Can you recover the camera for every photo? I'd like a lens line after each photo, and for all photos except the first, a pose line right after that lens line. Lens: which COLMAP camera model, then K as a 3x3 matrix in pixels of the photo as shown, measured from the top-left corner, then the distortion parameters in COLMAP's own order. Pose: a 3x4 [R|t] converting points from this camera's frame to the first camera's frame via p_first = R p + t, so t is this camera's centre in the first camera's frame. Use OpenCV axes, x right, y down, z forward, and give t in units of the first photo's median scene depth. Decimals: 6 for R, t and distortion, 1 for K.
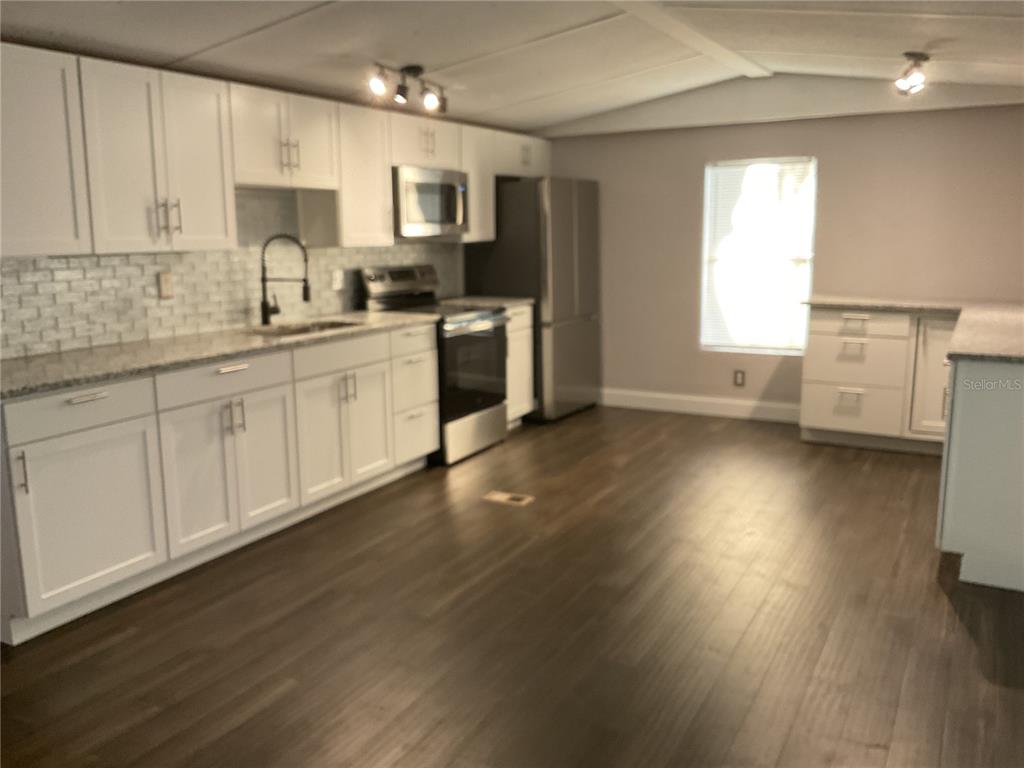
lens RADIAL K [[888.7, 0, 512.0], [0, 888.7, 384.0], [0, 0, 1]] dist [-0.006706, -0.010063]
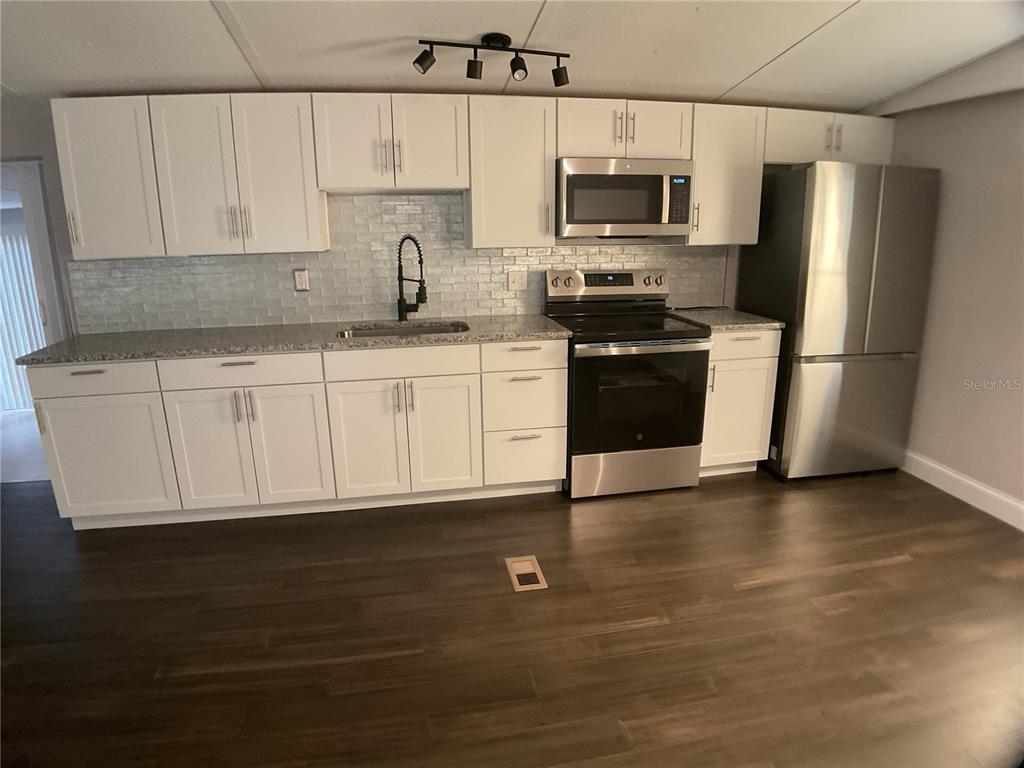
lens RADIAL K [[586.5, 0, 512.0], [0, 586.5, 384.0], [0, 0, 1]] dist [-0.085154, -0.002922]
pose [[0.619634, 0.205322, -0.757560, 0.324116], [-0.131999, 0.978691, 0.157289, -0.110484], [0.773712, 0.002535, 0.633533, 0.605534]]
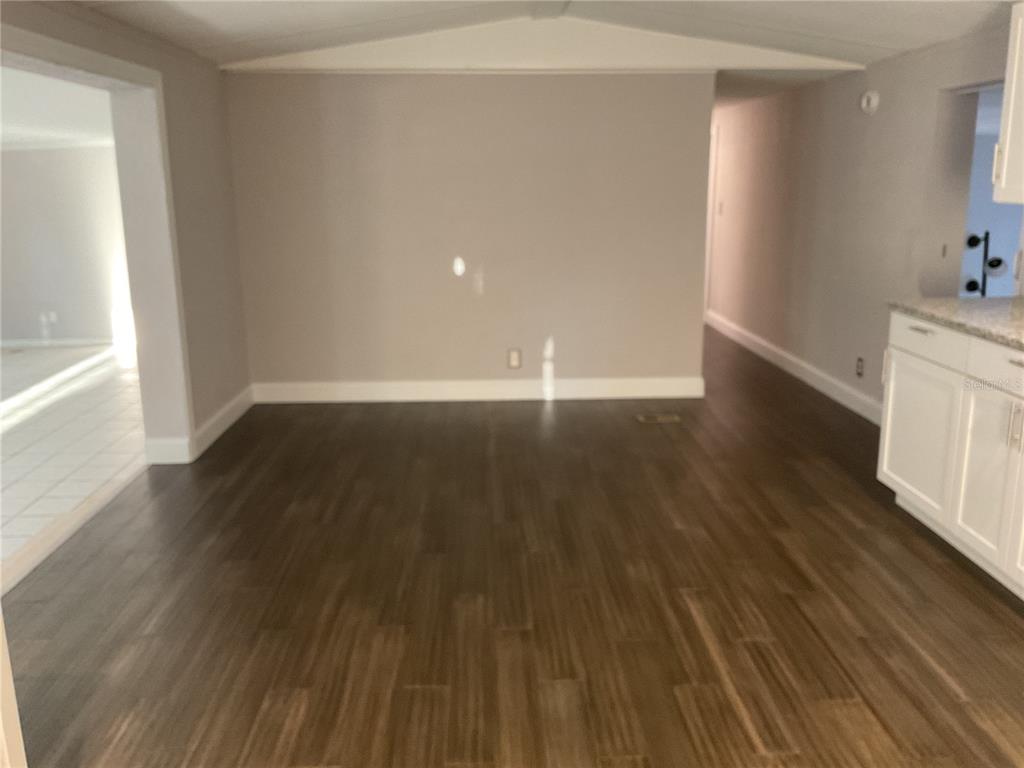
lens RADIAL K [[888.7, 0, 512.0], [0, 888.7, 384.0], [0, 0, 1]] dist [-0.006706, -0.010063]
pose [[-0.864751, 0.126948, -0.485891, 0.325614], [-0.076806, 0.922709, 0.377768, -0.189689], [0.496293, 0.363994, -0.788163, 1.032154]]
